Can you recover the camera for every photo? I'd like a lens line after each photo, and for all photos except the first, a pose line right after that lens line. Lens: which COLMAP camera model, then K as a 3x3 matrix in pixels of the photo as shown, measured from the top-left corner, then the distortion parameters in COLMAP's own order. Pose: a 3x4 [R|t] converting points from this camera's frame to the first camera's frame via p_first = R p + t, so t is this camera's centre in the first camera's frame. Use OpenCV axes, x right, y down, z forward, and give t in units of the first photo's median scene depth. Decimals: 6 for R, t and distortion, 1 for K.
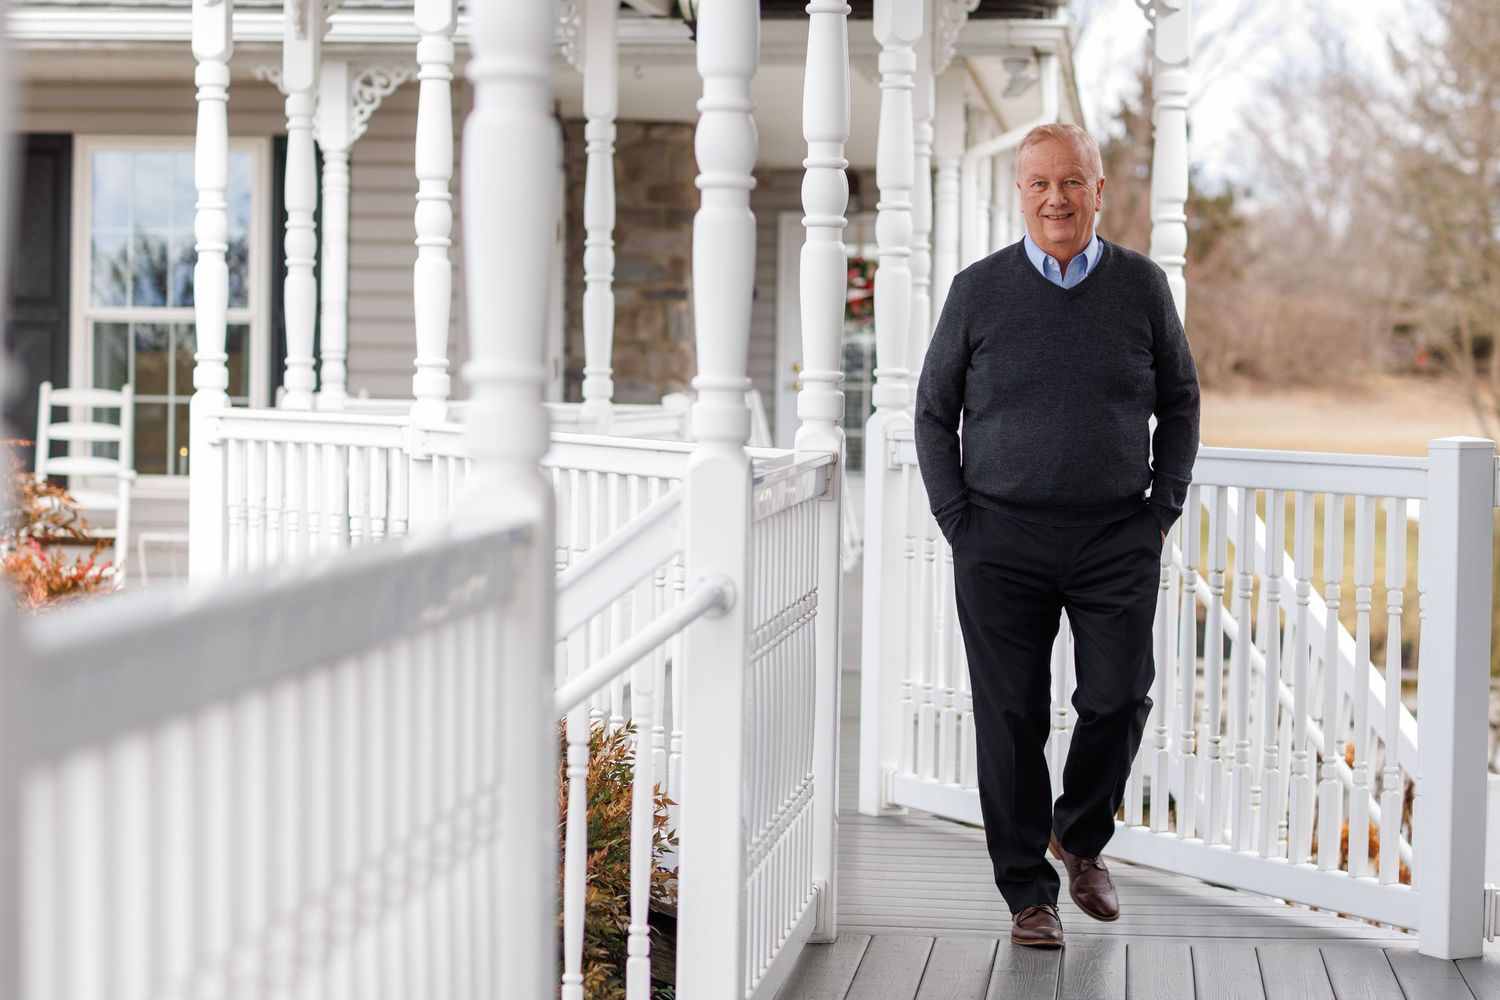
lens RADIAL K [[3764.7, 0, 750.0], [0, 3764.7, 500.0], [0, 0, 1]] dist [-0.035624, -0.472400]
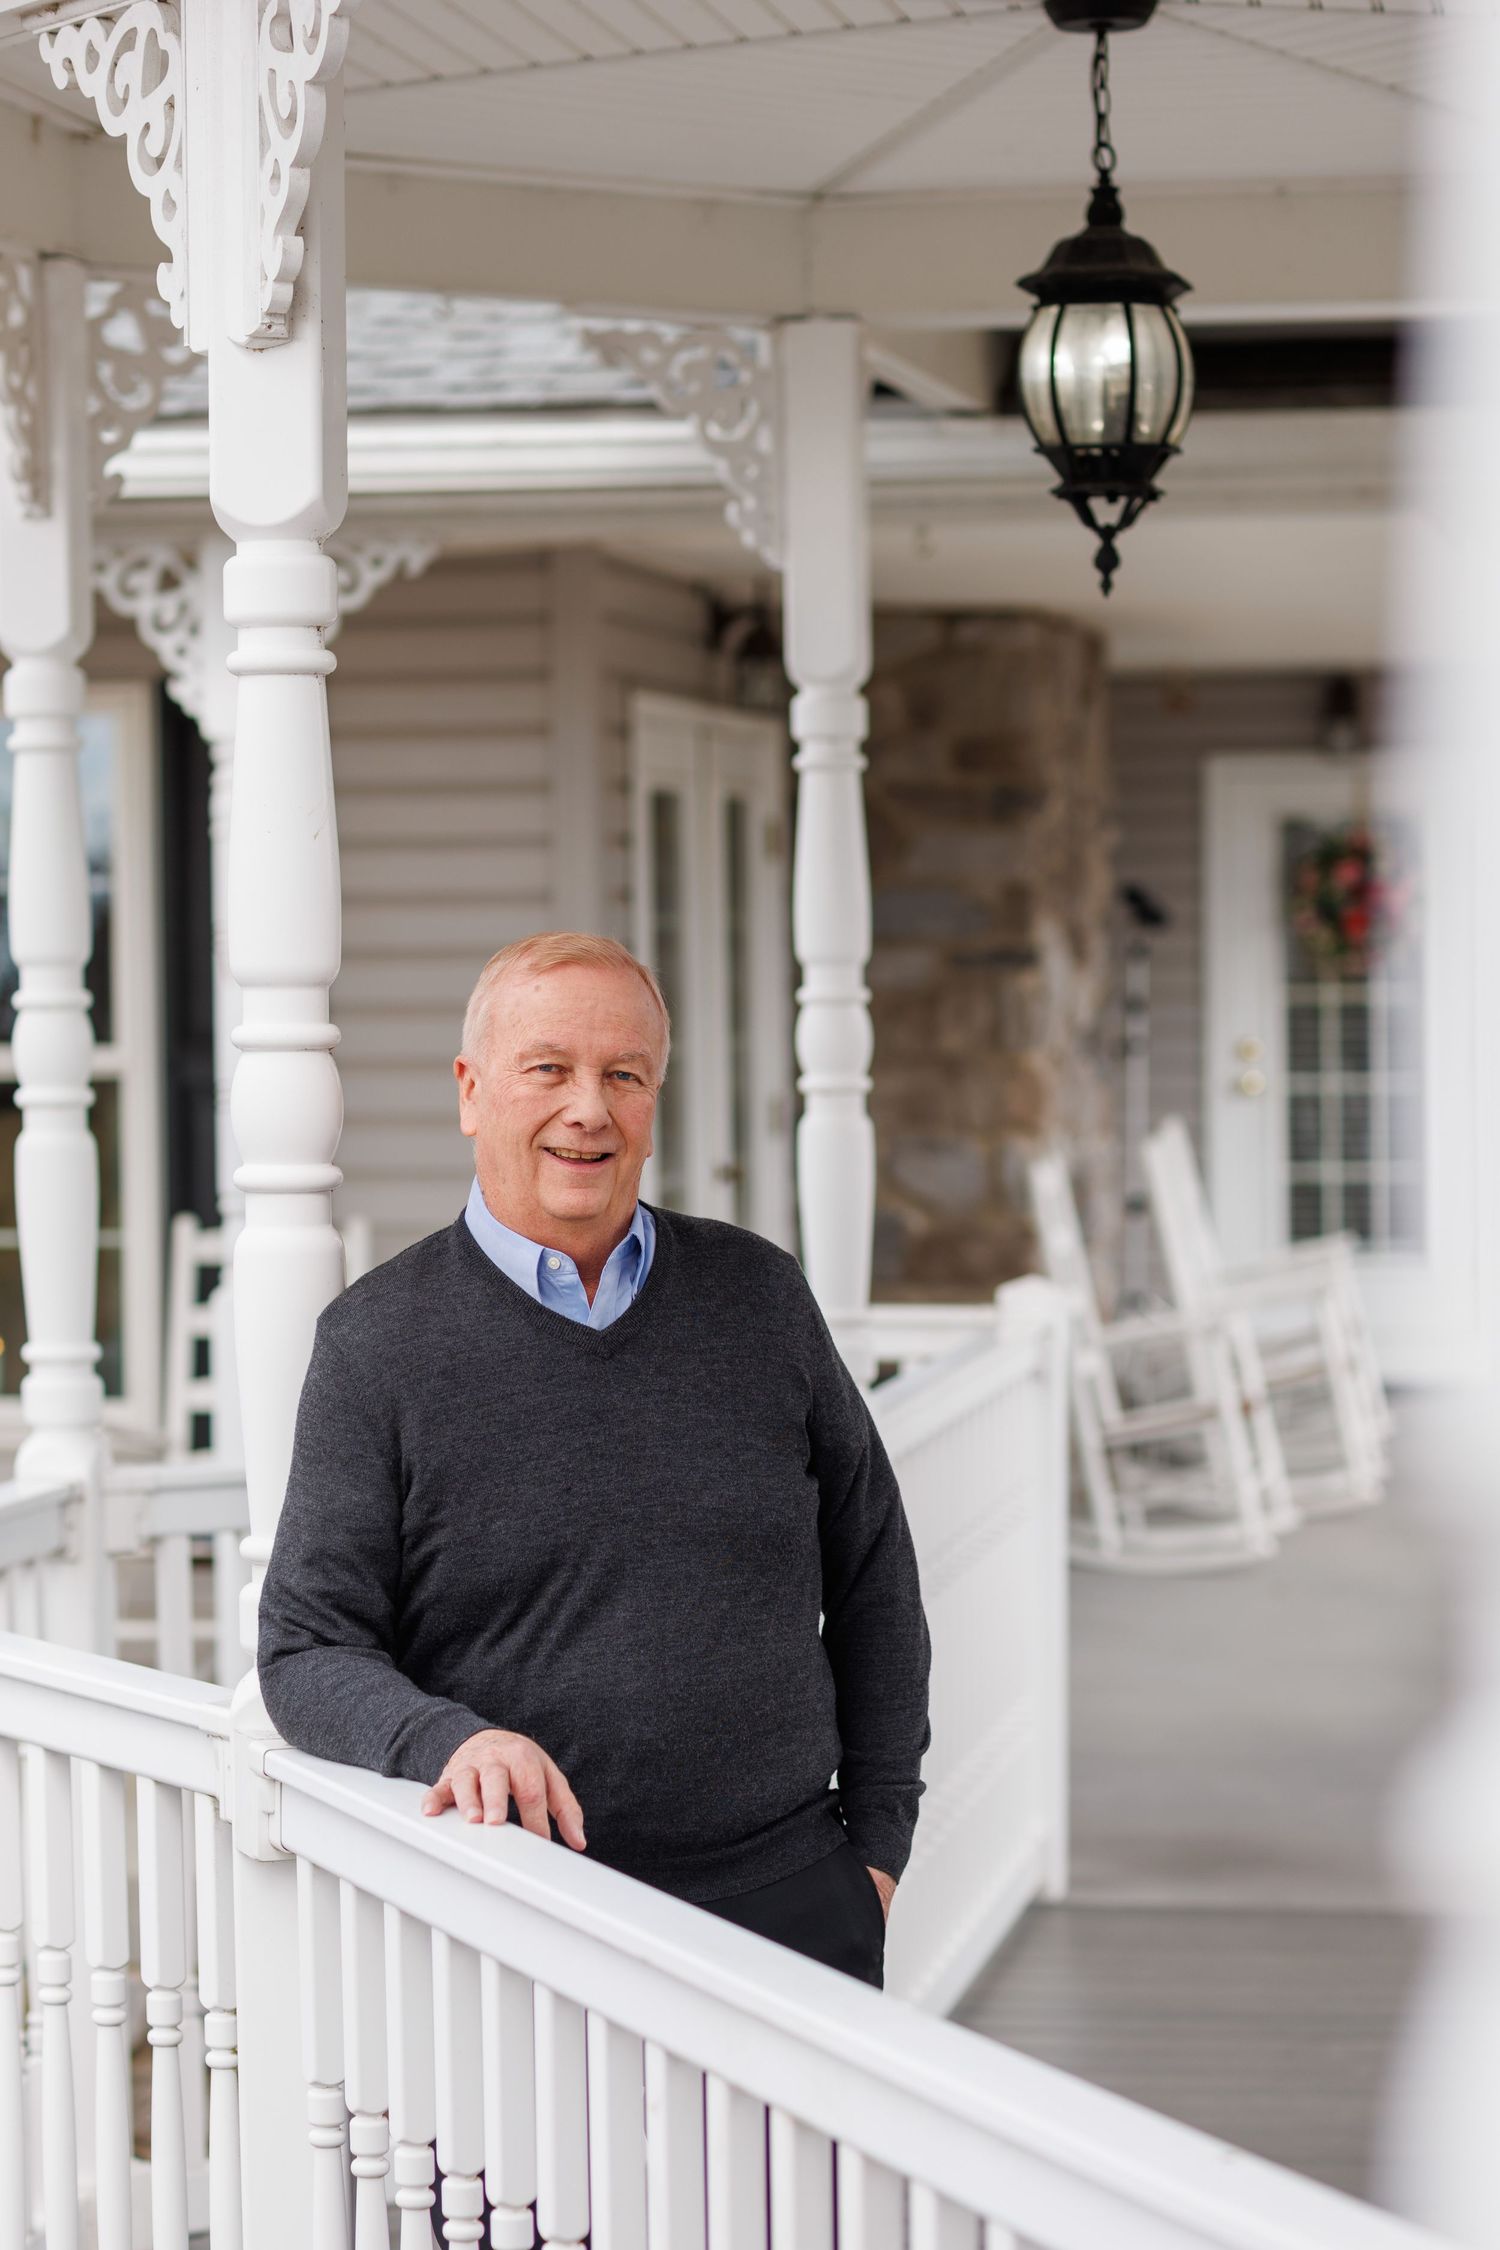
lens RADIAL K [[5647.0, 0, 750.0], [0, 5647.0, 1125.0], [0, 0, 1]] dist [-0.035624, -0.472400]
pose [[0.997624, -0.024415, -0.064424, -0.010626], [0.024801, 0.999679, 0.005204, -0.057955], [0.064276, -0.006790, 0.997909, 0.403009]]
